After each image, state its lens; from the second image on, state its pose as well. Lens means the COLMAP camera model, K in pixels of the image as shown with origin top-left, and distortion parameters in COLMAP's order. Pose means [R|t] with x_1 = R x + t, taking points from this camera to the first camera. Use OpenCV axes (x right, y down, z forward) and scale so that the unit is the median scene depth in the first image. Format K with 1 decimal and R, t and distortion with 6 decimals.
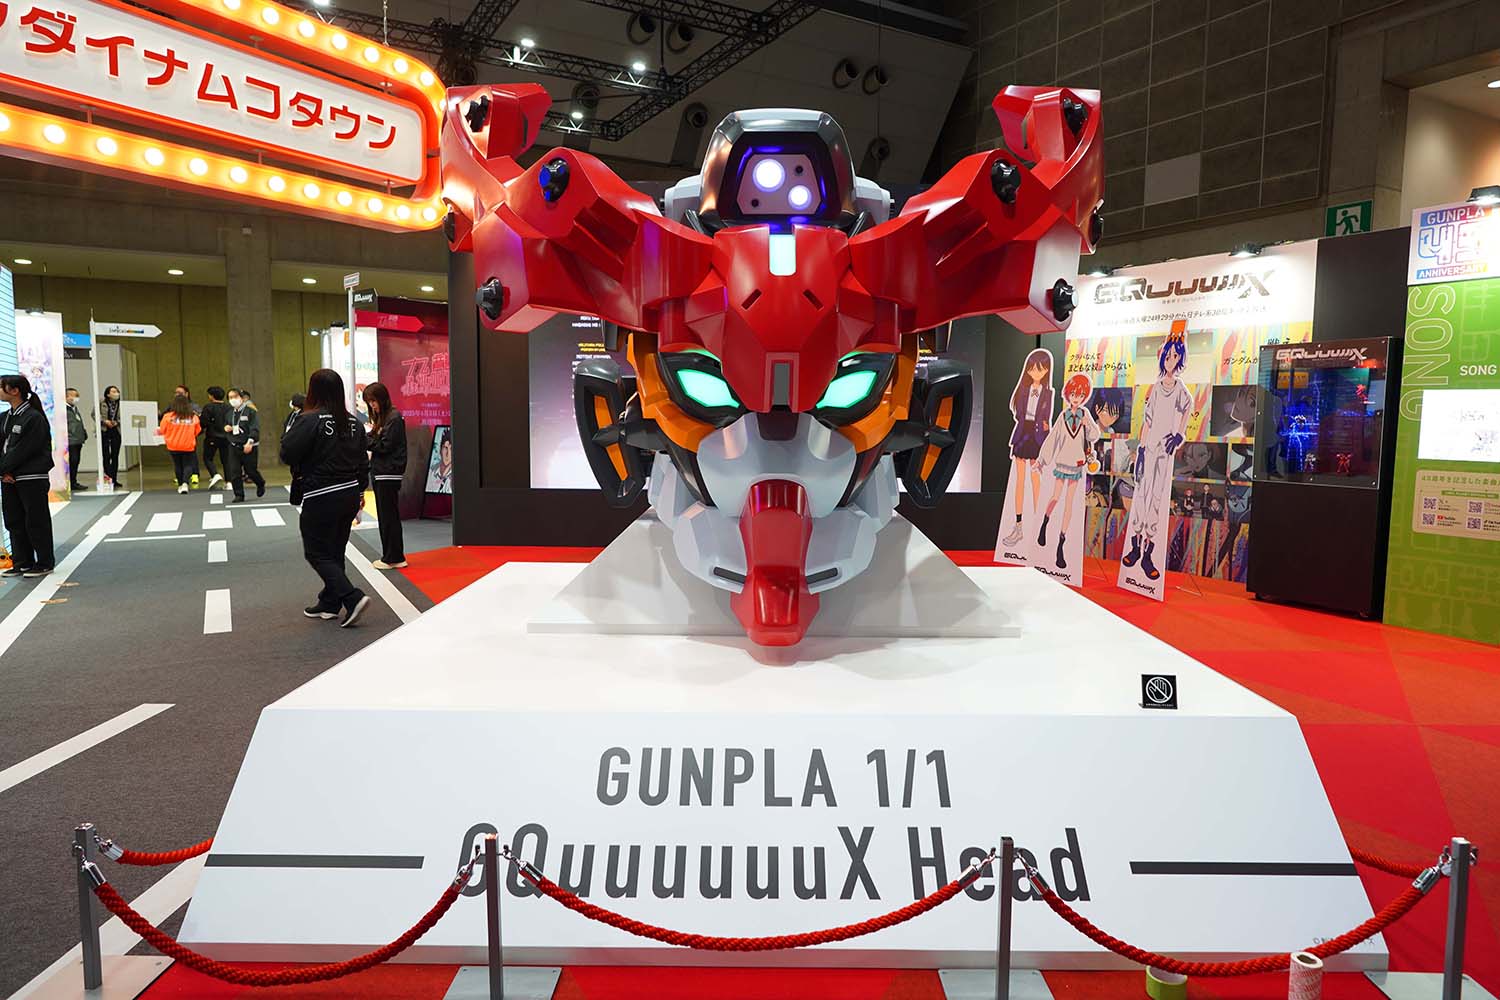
lens RADIAL K [[936.7, 0, 753.4], [0, 936.7, 502.8], [0, 0, 1]] dist [-0.020356, 0.016405]
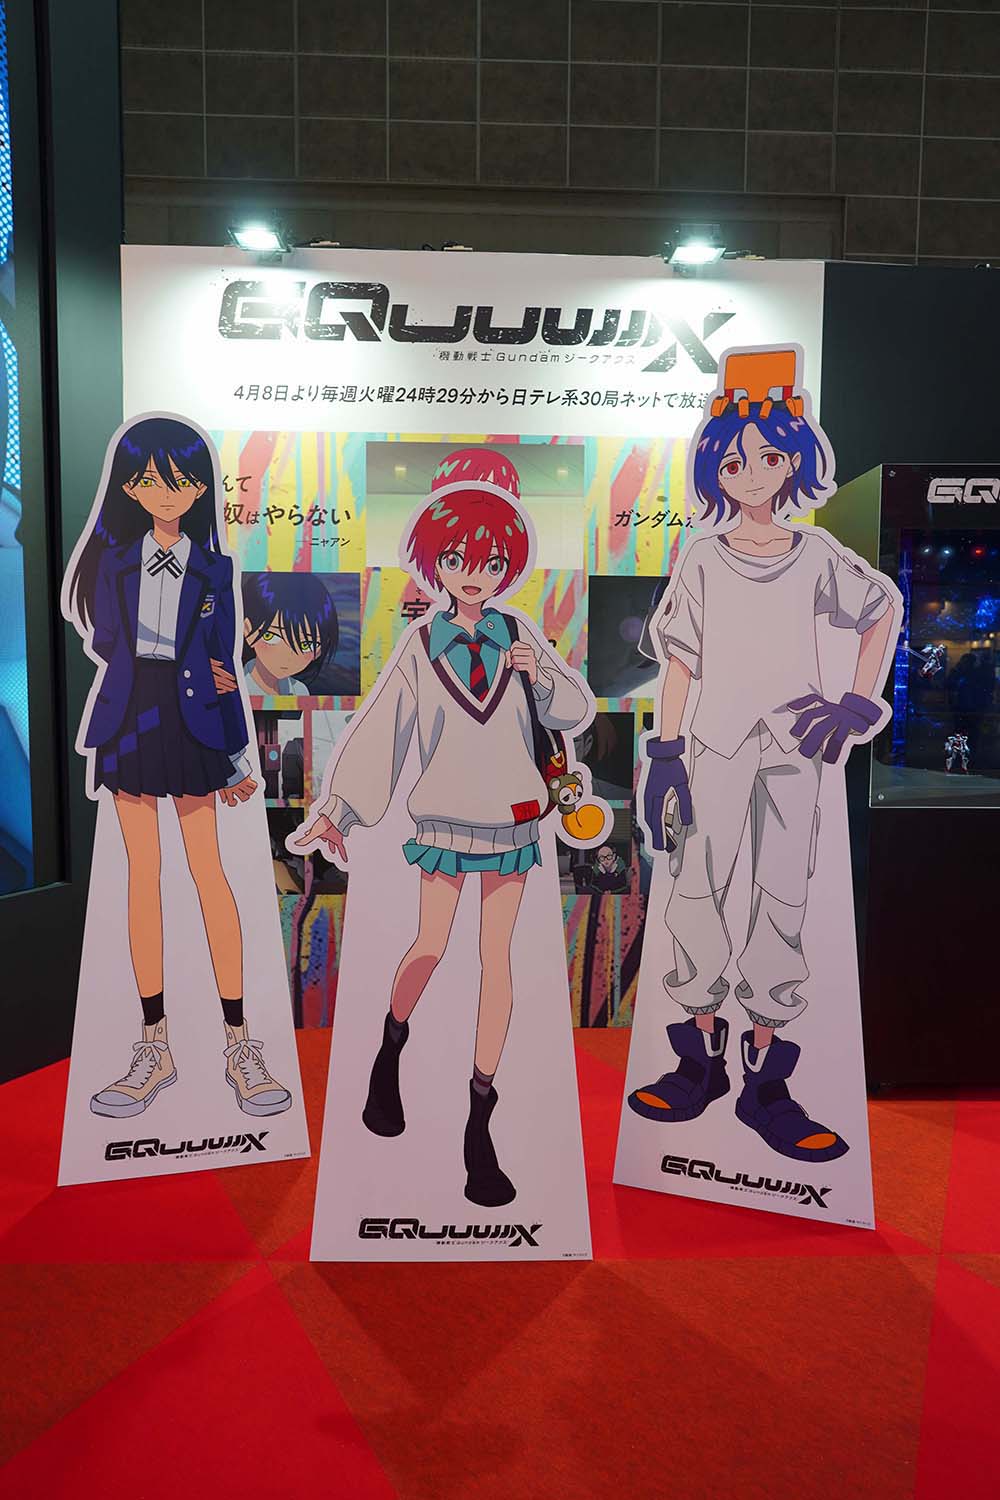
lens RADIAL K [[936.7, 0, 498.6], [0, 936.7, 745.7], [0, 0, 1]] dist [-0.020356, 0.016405]
pose [[0.467915, -0.073925, 0.880676, 0.101702], [0.082593, 0.995792, 0.039705, -0.070499], [-0.879906, 0.054159, 0.472051, 0.846575]]
